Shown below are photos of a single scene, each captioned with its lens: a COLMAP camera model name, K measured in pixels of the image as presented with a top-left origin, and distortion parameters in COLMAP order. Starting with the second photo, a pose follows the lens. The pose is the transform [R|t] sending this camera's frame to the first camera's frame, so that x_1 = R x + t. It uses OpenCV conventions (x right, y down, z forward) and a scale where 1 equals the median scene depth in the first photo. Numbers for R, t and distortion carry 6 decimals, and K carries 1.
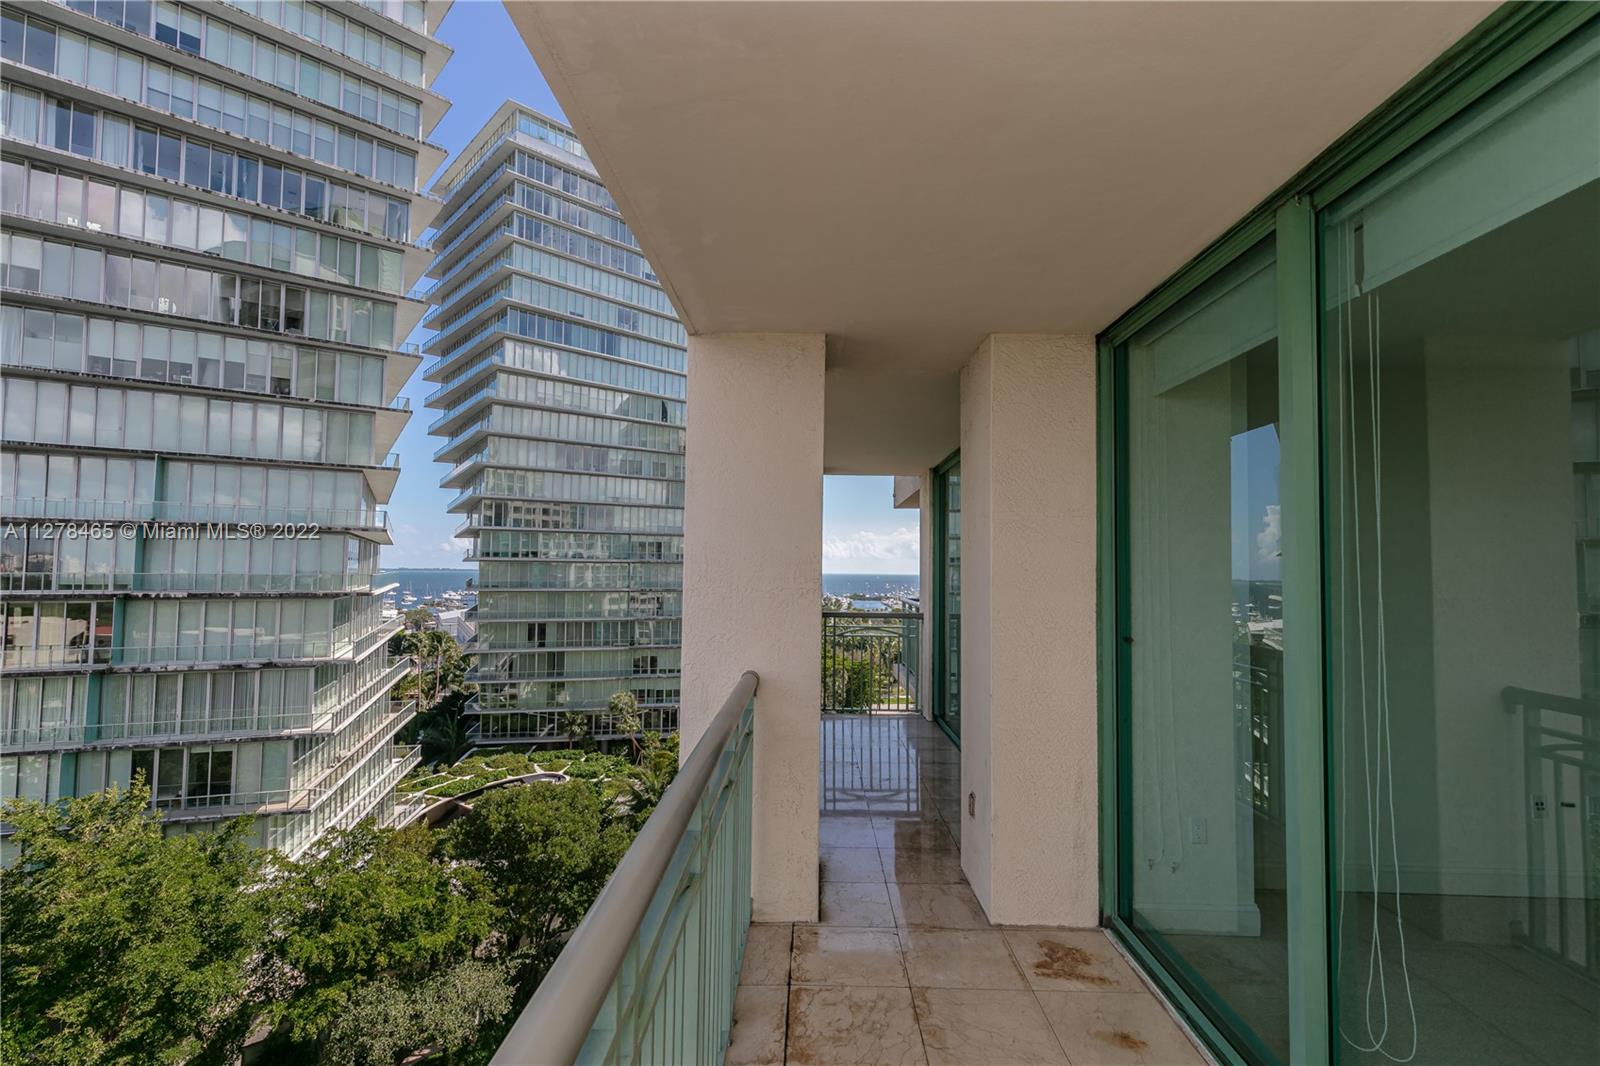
lens RADIAL K [[699.9, 0, 787.2], [0, 699.9, 538.5], [0, 0, 1]] dist [0.002797, -0.000125]
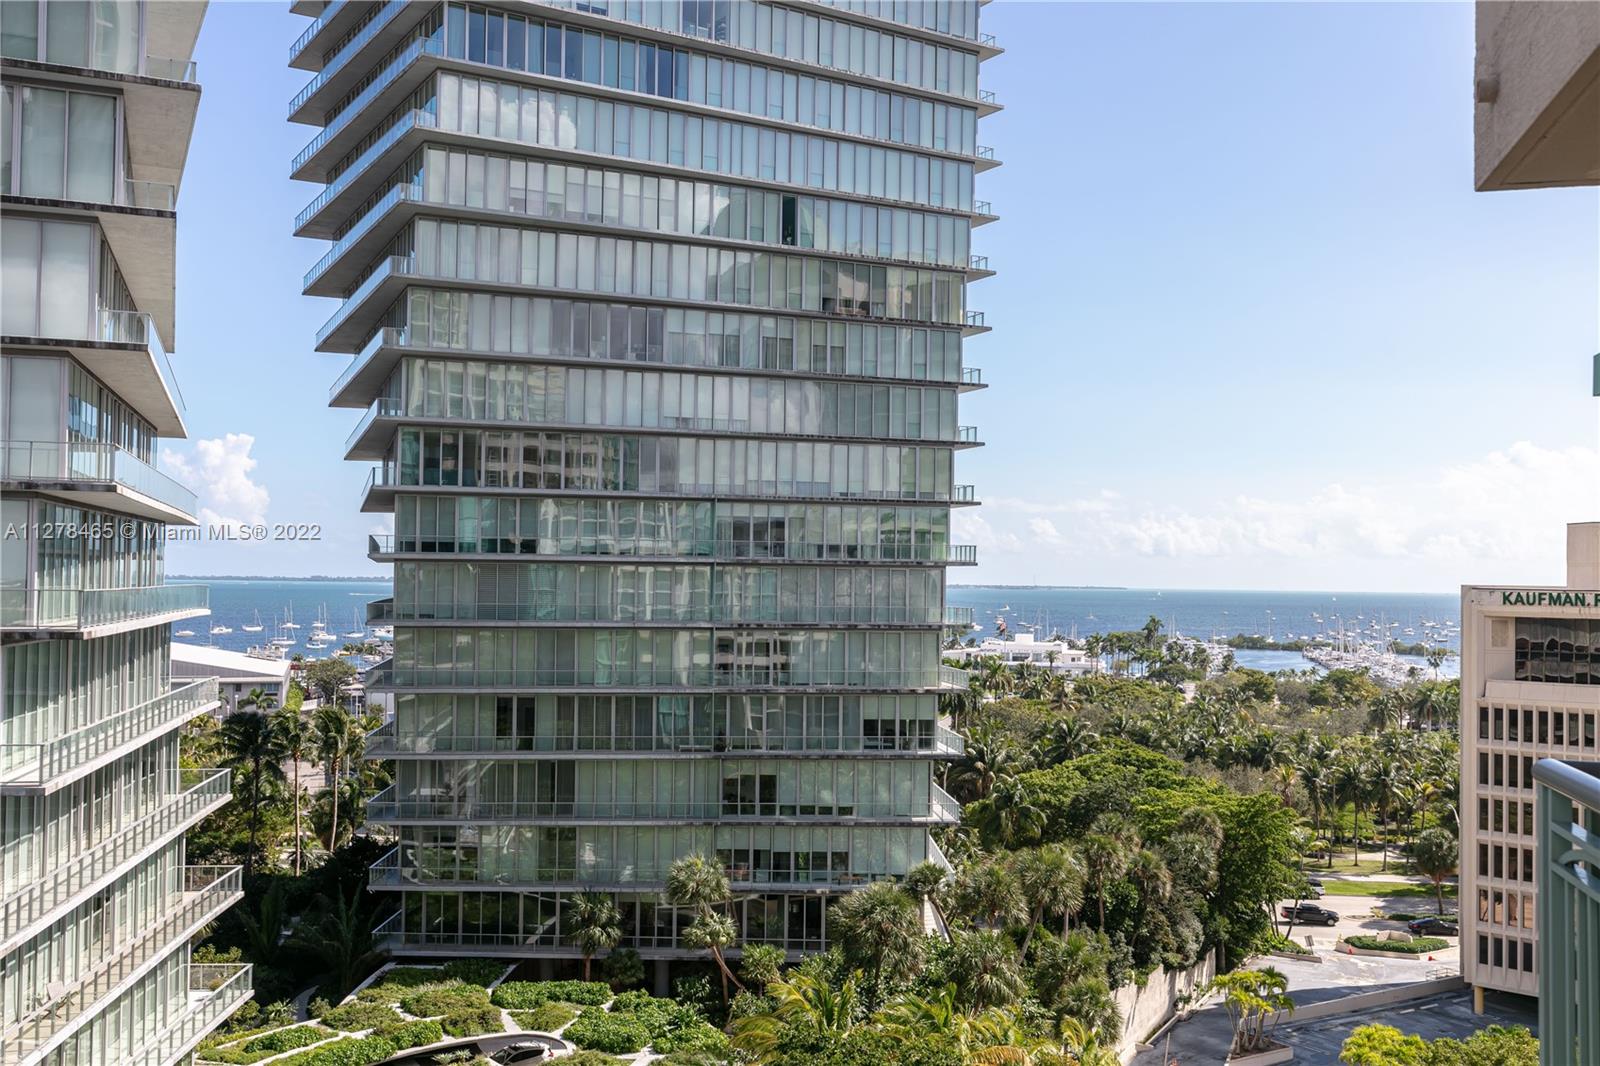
lens RADIAL K [[1534.8, 0, 793.9], [0, 1534.8, 534.1], [0, 0, 1]] dist [0.004359, 0.014060]
pose [[0.982712, -0.004302, -0.185089, 0.014470], [0.006979, 0.999880, 0.013818, 0.005929], [0.185007, -0.014871, 0.982625, 0.129683]]
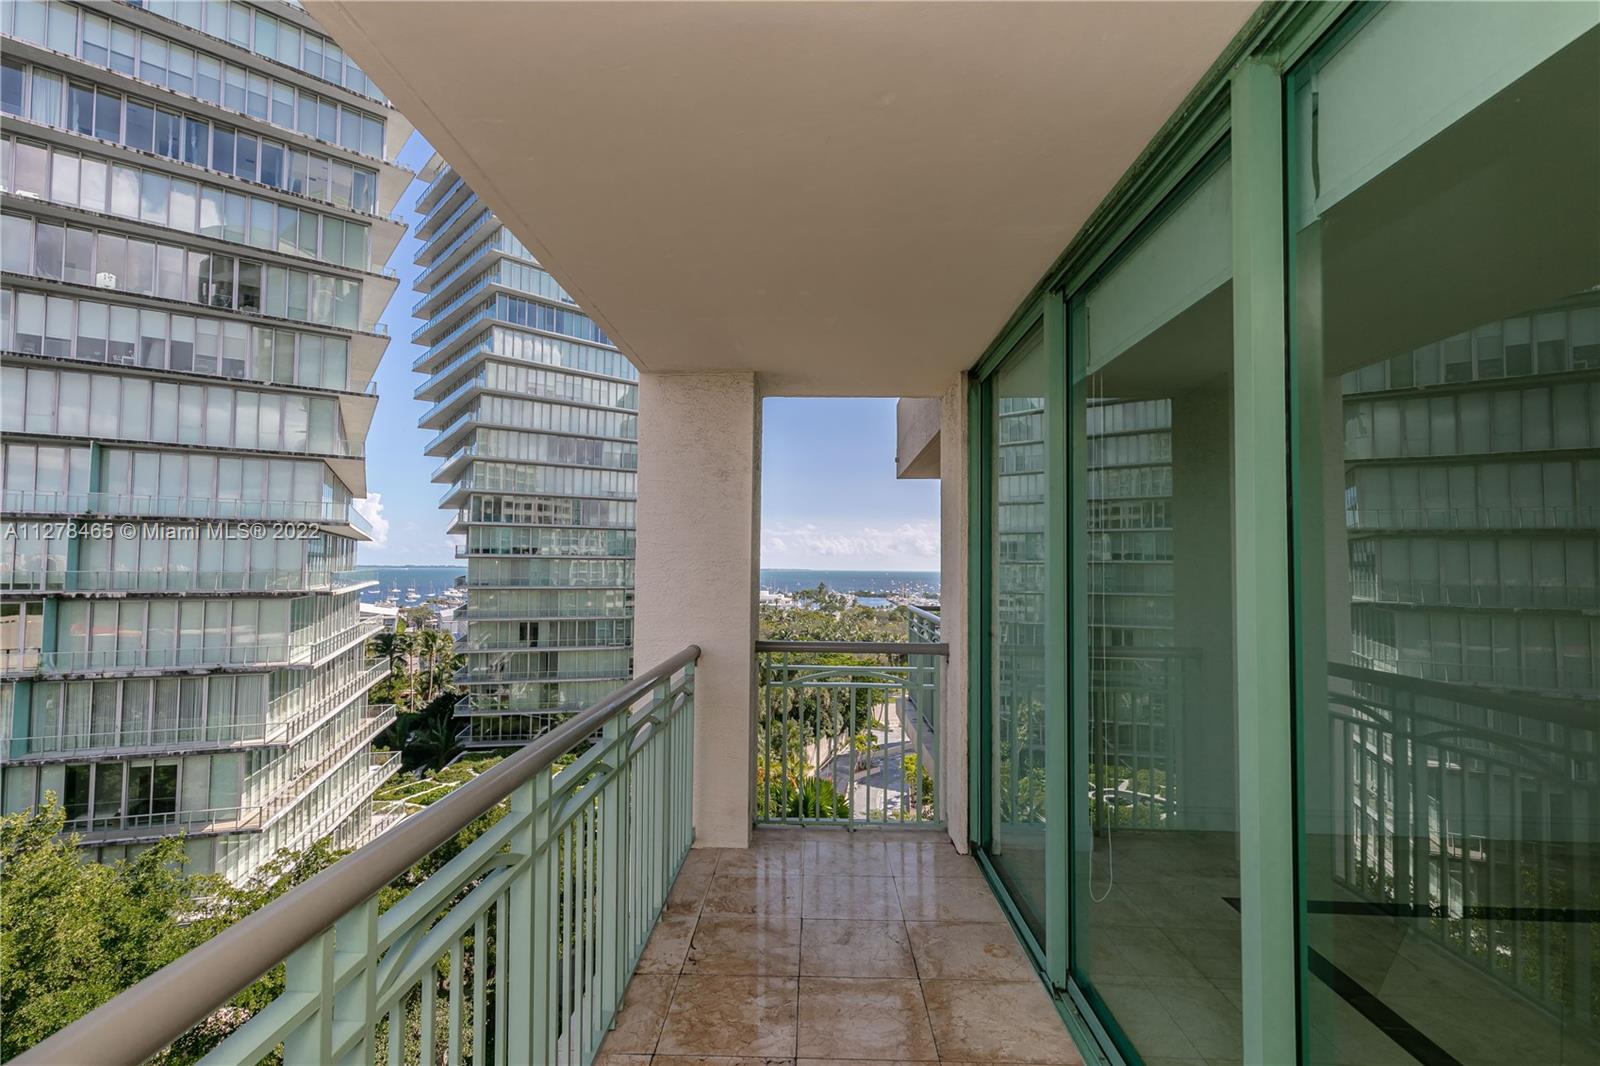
lens RADIAL K [[707.7, 0, 792.5], [0, 707.7, 538.3], [0, 0, 1]] dist [0.002055, -0.000018]
pose [[0.999996, -0.001699, 0.002082, 0.009409], [0.001689, 0.999986, 0.004936, 0.002944], [-0.002090, -0.004933, 0.999986, 0.059098]]
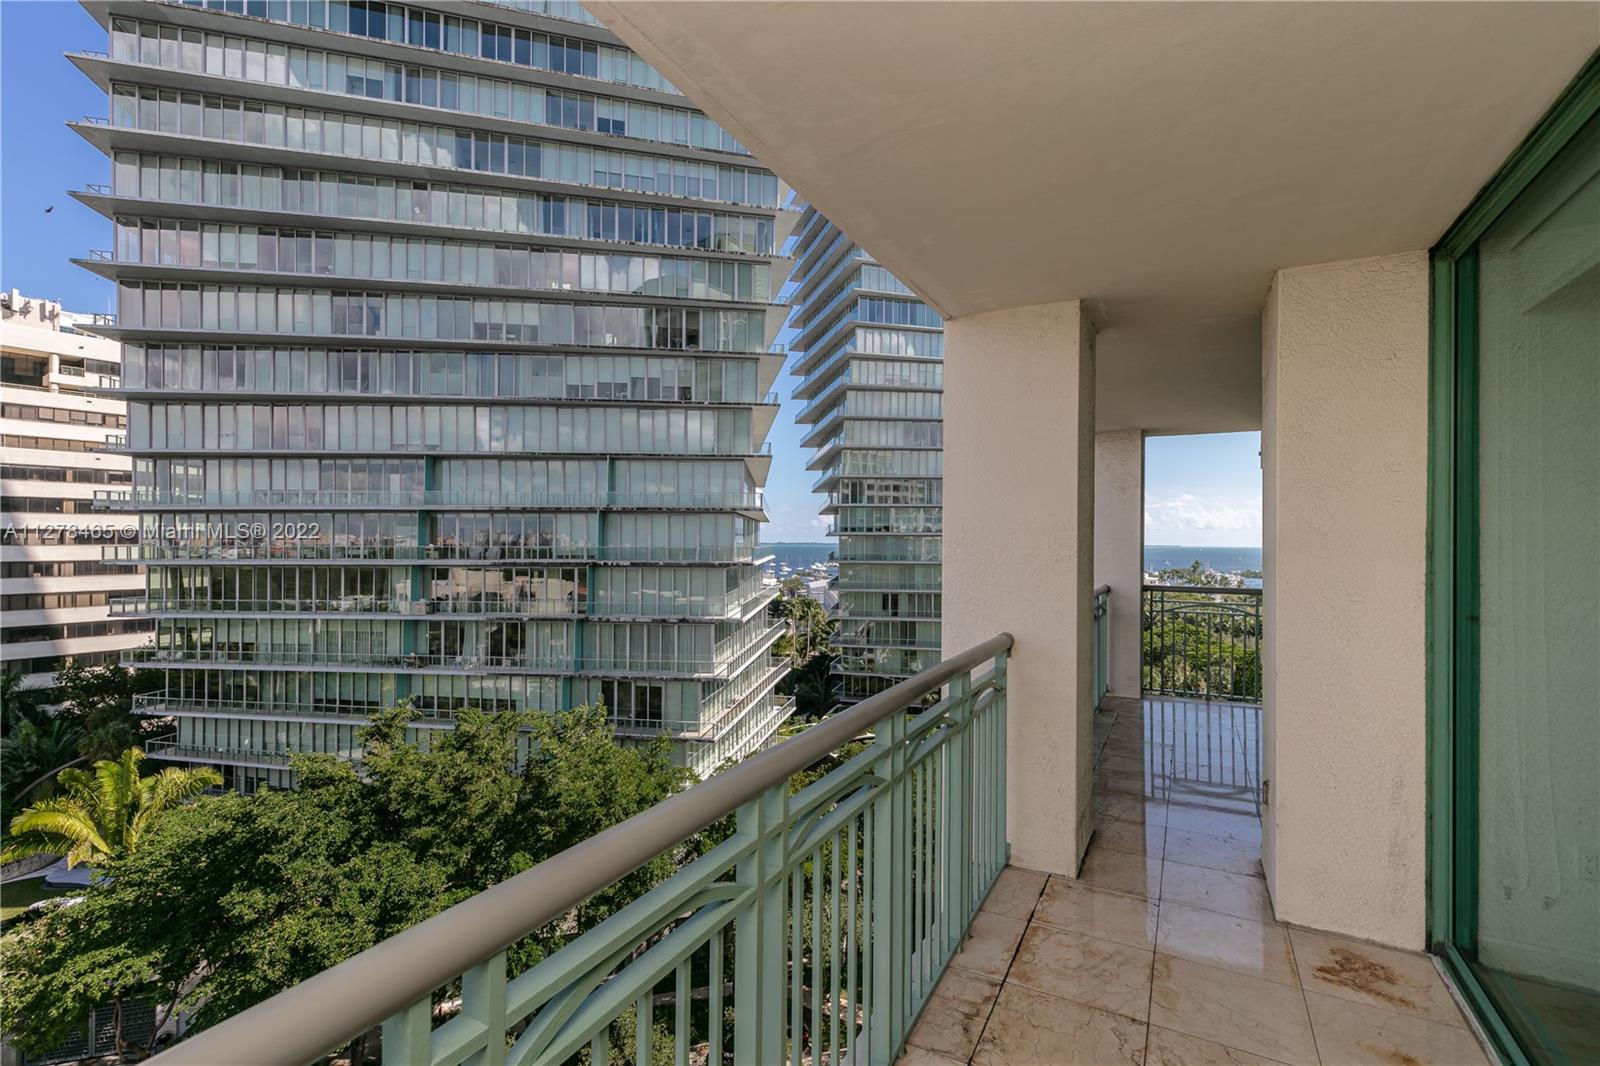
lens RADIAL K [[700.1, 0, 808.9], [0, 700.1, 537.8], [0, 0, 1]] dist [0.002130, -0.000083]
pose [[0.896218, -0.007357, -0.443552, 0.007893], [0.023785, 0.999221, 0.031485, 0.000294], [0.442975, -0.038768, 0.895695, -0.003972]]
